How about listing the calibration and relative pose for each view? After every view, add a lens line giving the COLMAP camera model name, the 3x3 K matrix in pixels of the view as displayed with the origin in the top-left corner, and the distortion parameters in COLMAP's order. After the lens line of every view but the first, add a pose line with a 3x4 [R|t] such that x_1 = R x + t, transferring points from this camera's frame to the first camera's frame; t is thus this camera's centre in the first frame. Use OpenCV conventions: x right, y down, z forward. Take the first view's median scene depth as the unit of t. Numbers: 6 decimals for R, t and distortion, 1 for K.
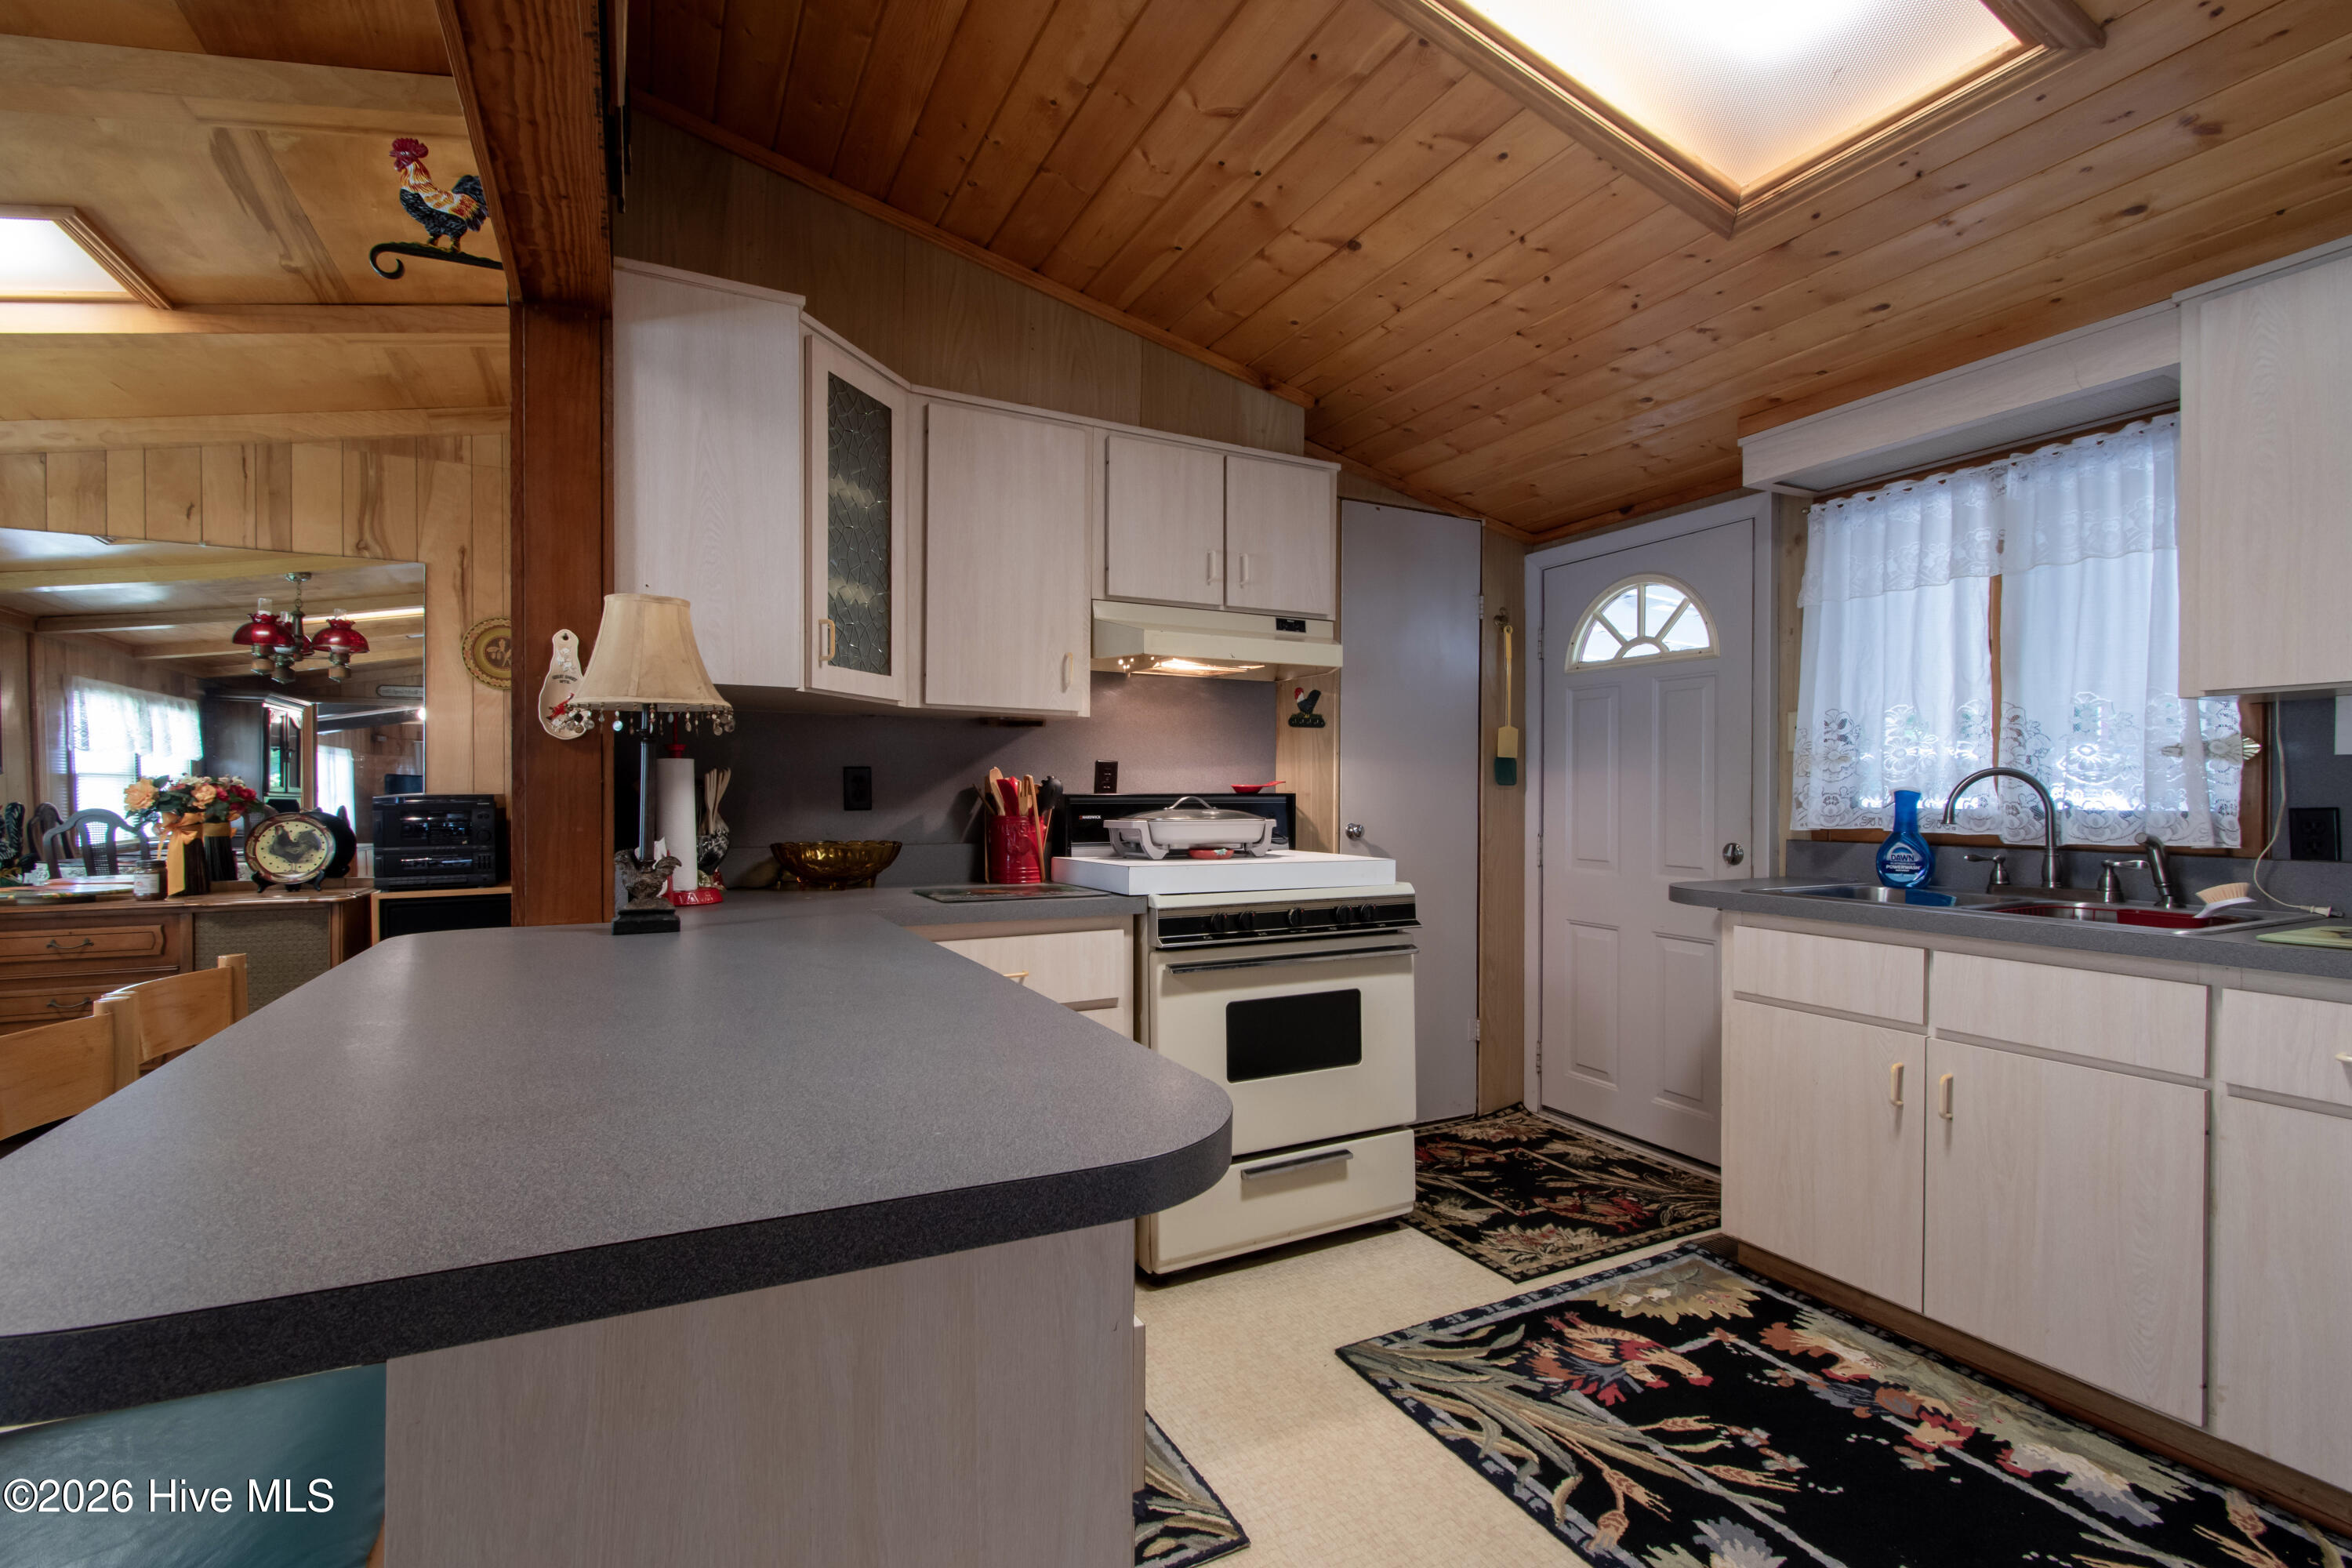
lens RADIAL K [[1043.4, 0, 1175.8], [0, 1043.4, 798.3], [0, 0, 1]] dist [0.013947, 0.000032]
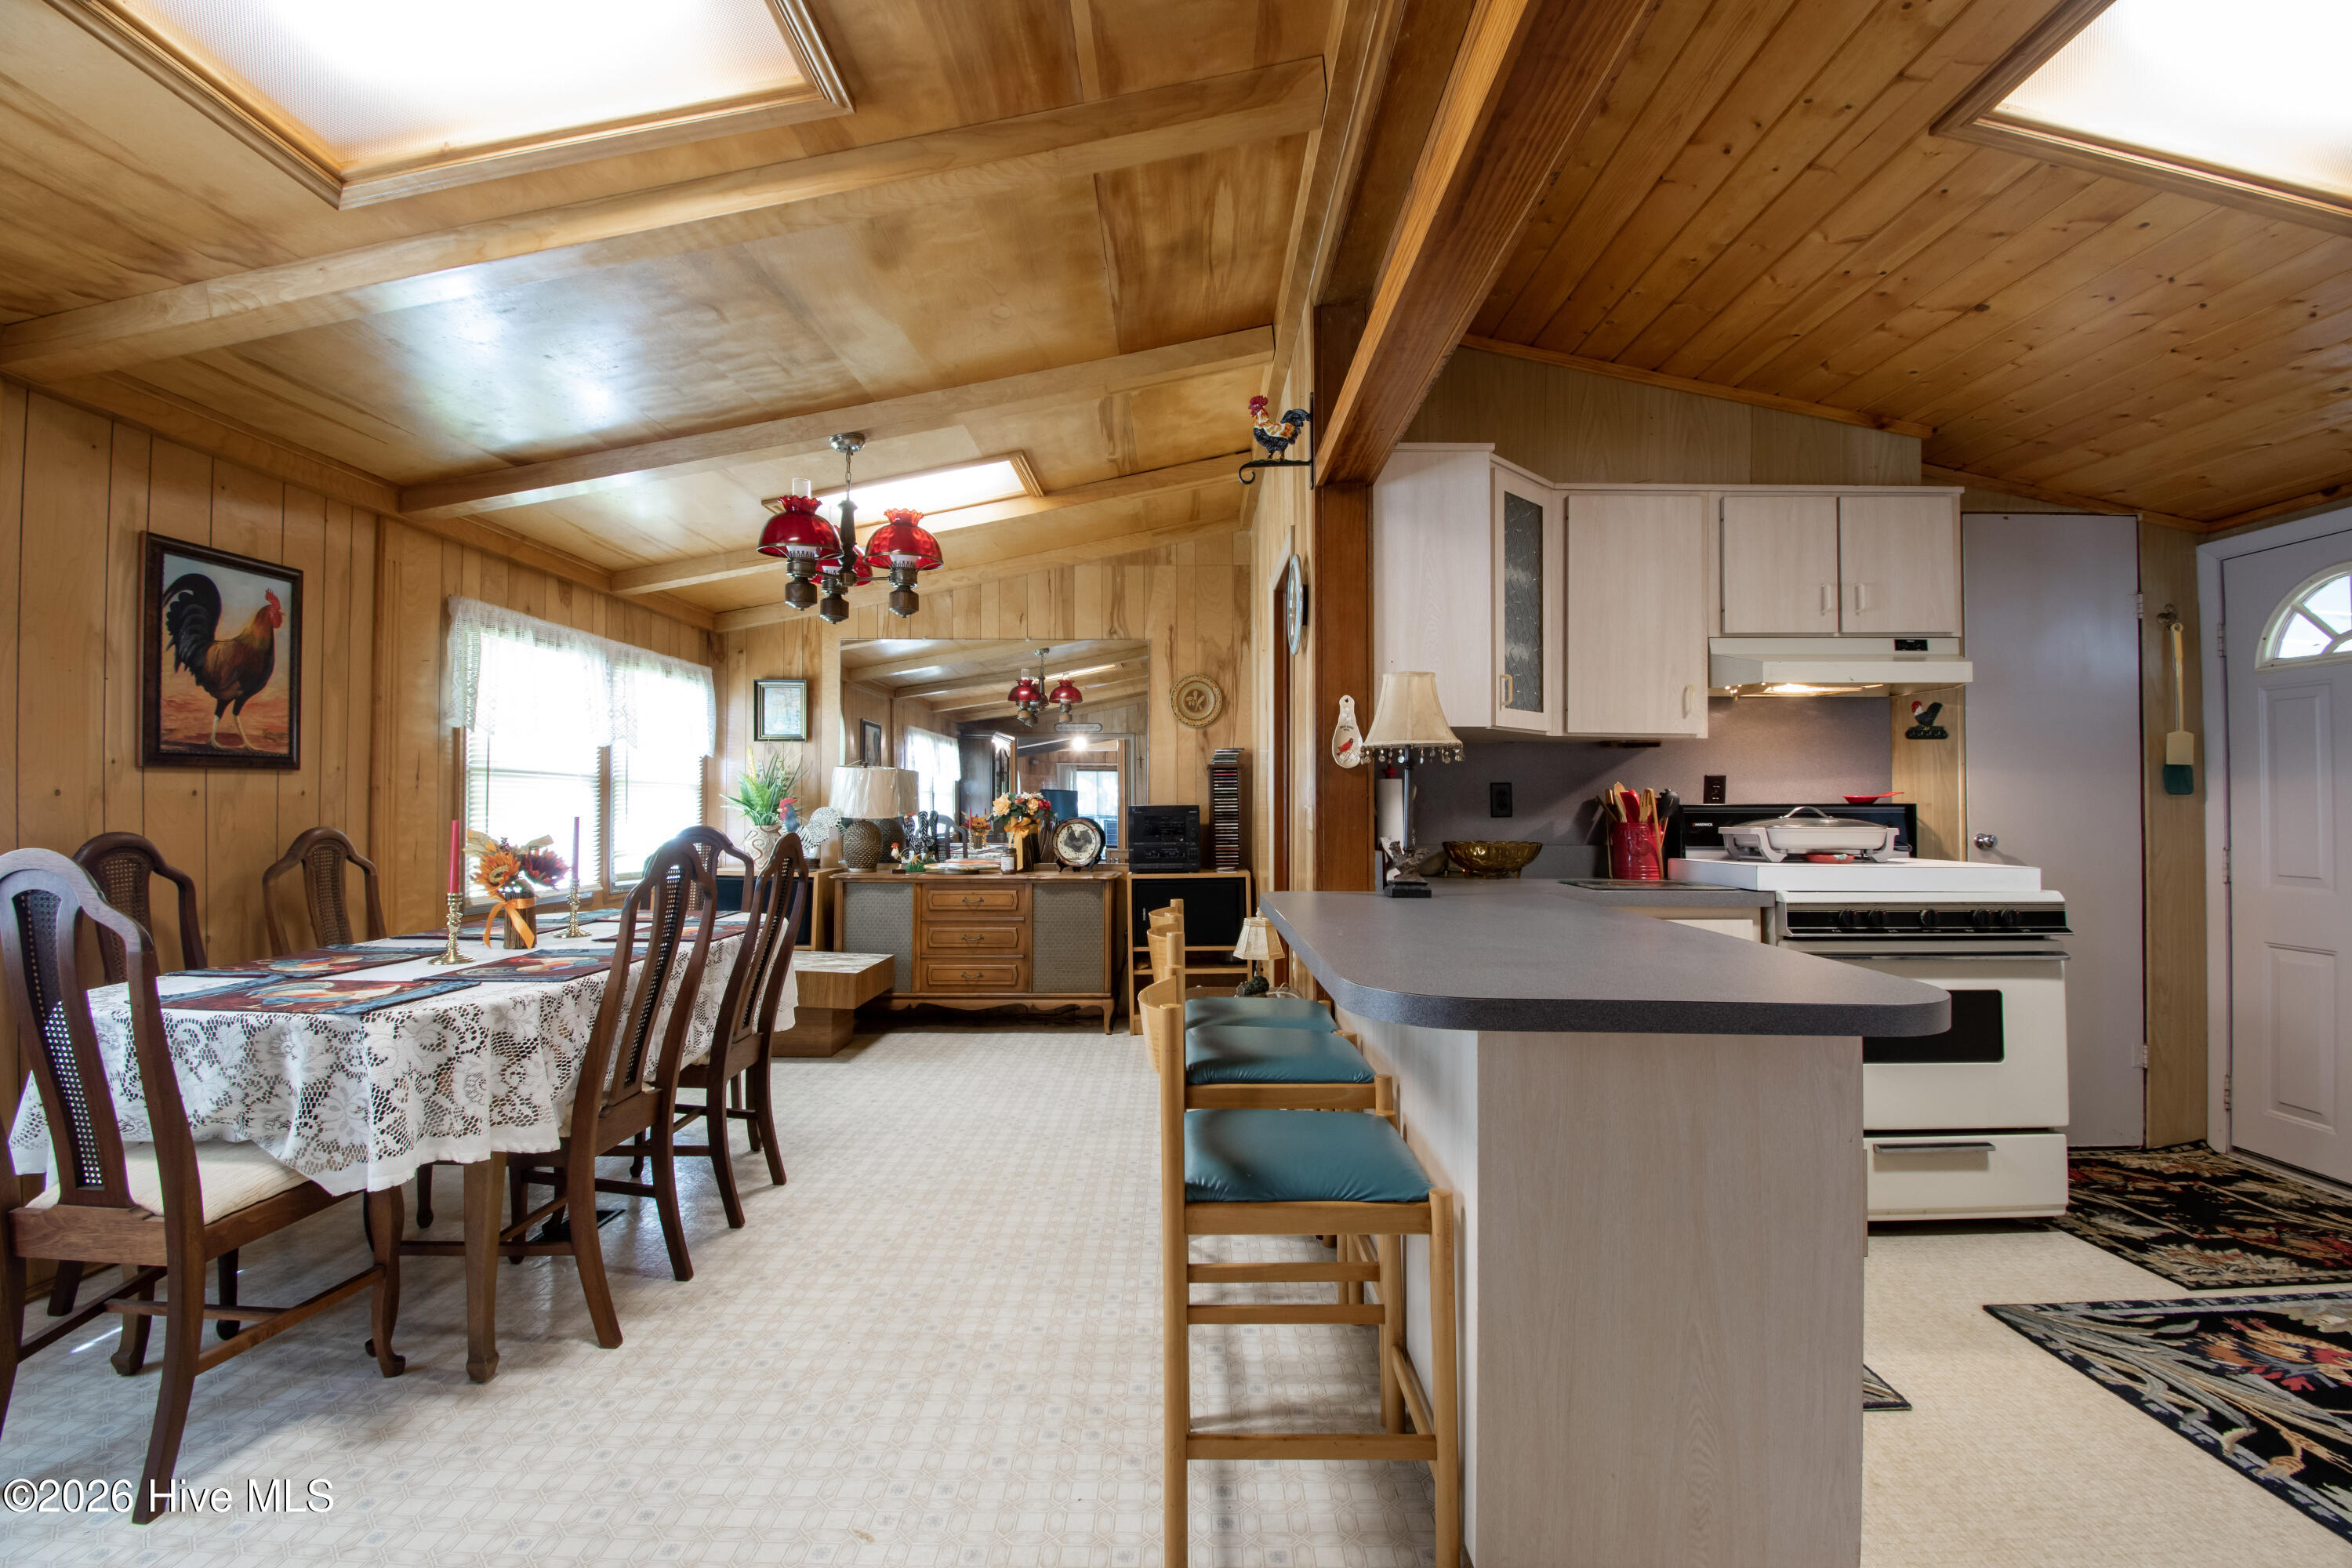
lens RADIAL K [[1037.6, 0, 1181.6], [0, 1037.6, 780.6], [0, 0, 1]] dist [0.018964, -0.024385]
pose [[0.892955, -0.011297, -0.450005, -0.080964], [-0.001393, 0.999611, -0.027858, 0.002505], [0.450144, 0.025503, 0.892592, -0.287407]]
